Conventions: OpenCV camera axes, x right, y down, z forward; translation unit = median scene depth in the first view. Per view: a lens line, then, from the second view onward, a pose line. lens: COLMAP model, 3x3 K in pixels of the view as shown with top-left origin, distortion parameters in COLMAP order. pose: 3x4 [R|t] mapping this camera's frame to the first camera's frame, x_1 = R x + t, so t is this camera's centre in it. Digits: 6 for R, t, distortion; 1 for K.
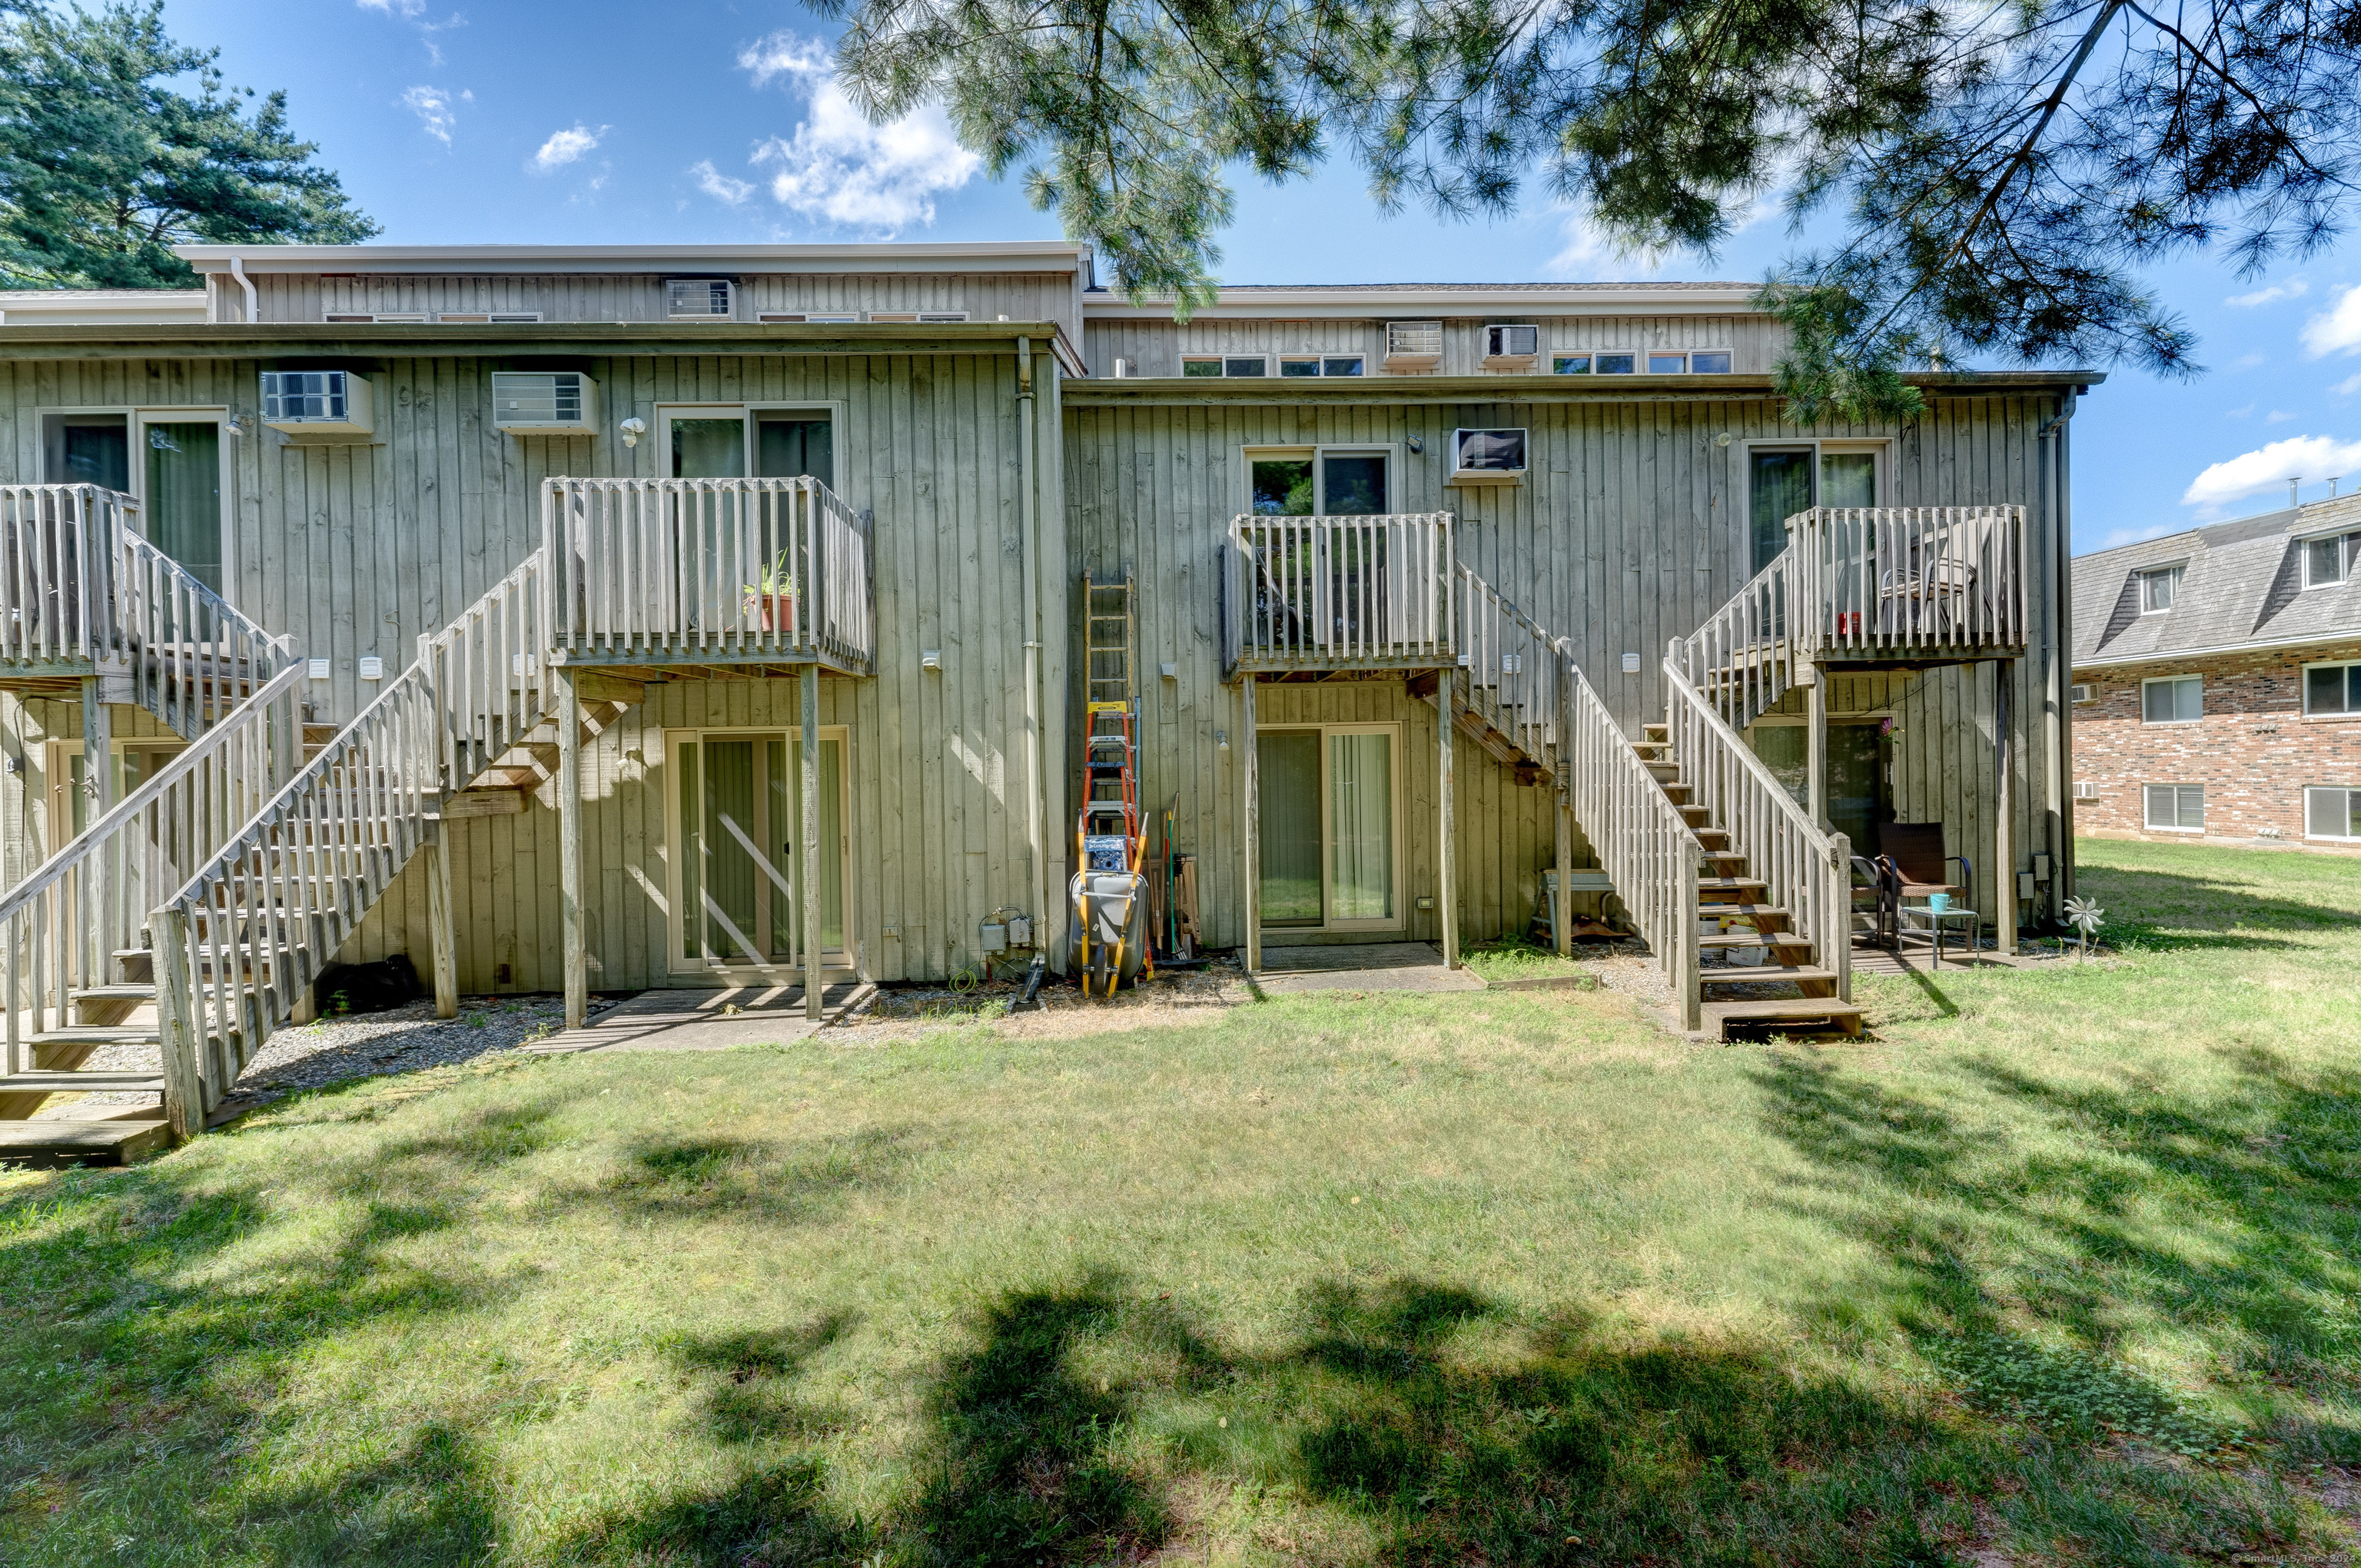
lens RADIAL K [[1005.3, 0, 1180.6], [0, 1005.3, 776.3], [0, 0, 1]] dist [0.001011, -0.000641]
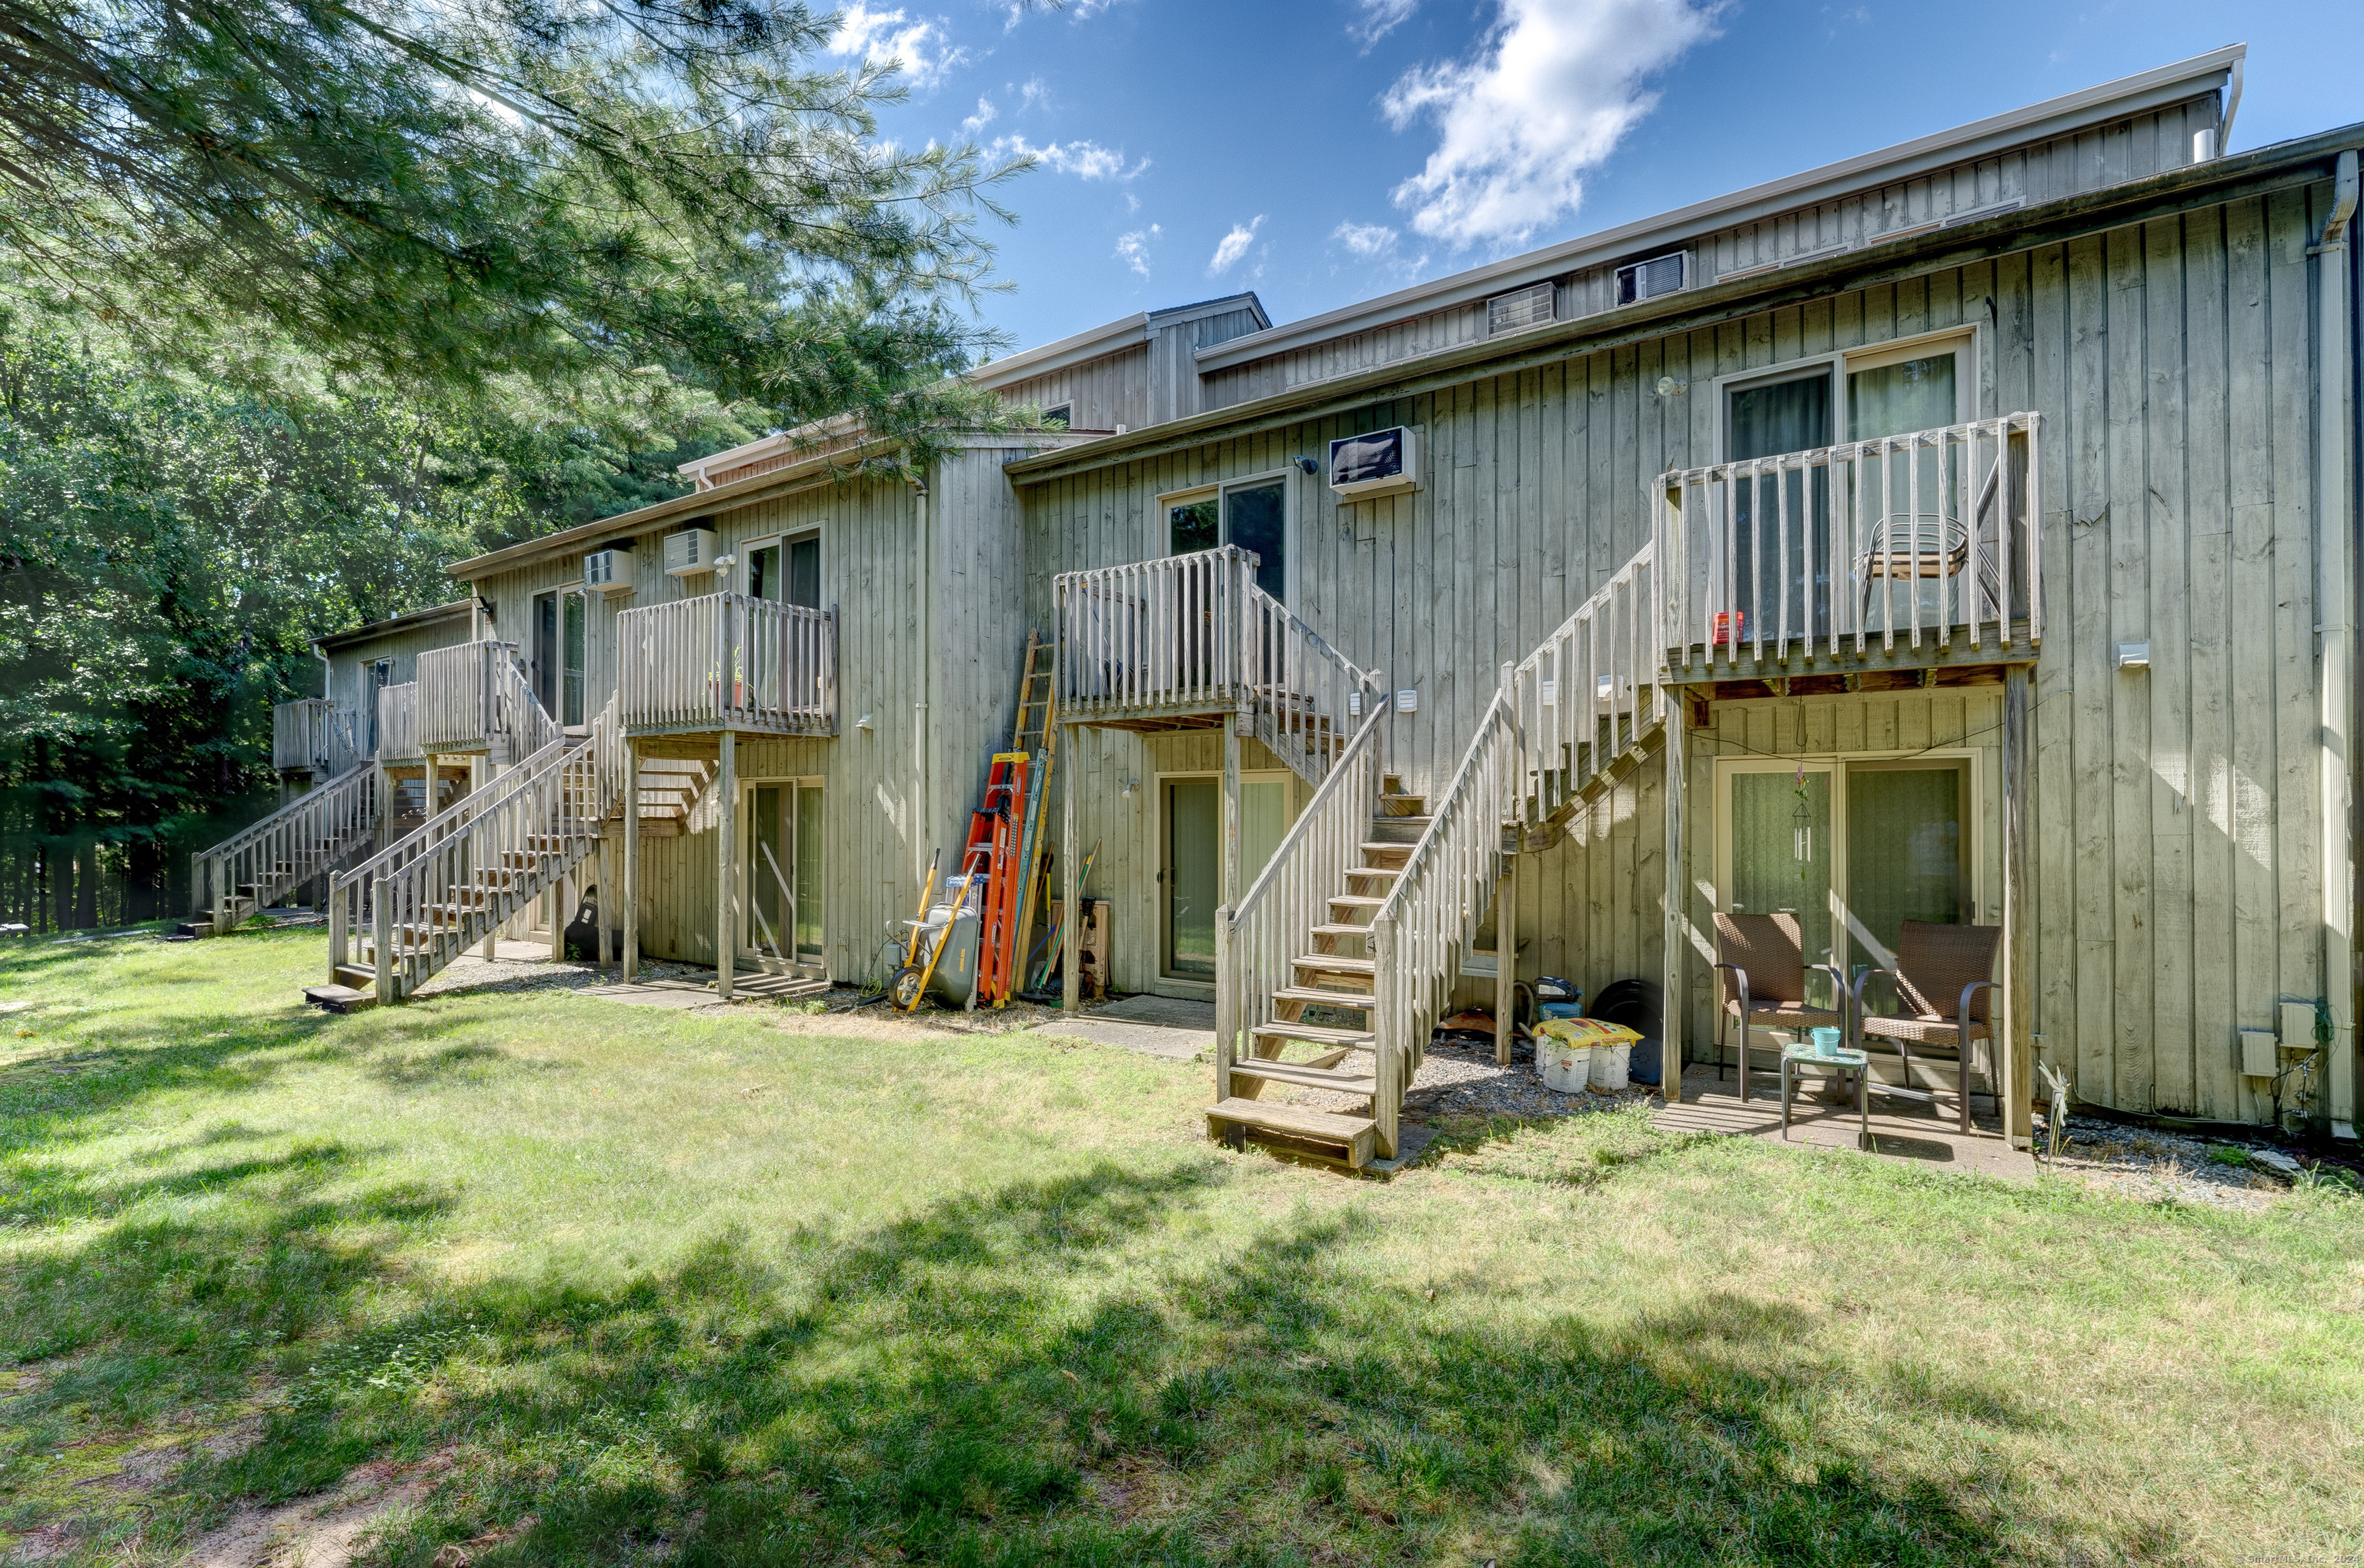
lens RADIAL K [[1070.6, 0, 1182.1], [0, 1070.6, 800.1], [0, 0, 1]] dist [0.001970, 0.000352]
pose [[0.805218, 0.012752, -0.592841, 0.829501], [-0.019596, 0.999795, -0.005110, -0.021714], [0.592655, 0.015732, 0.805303, 0.180102]]
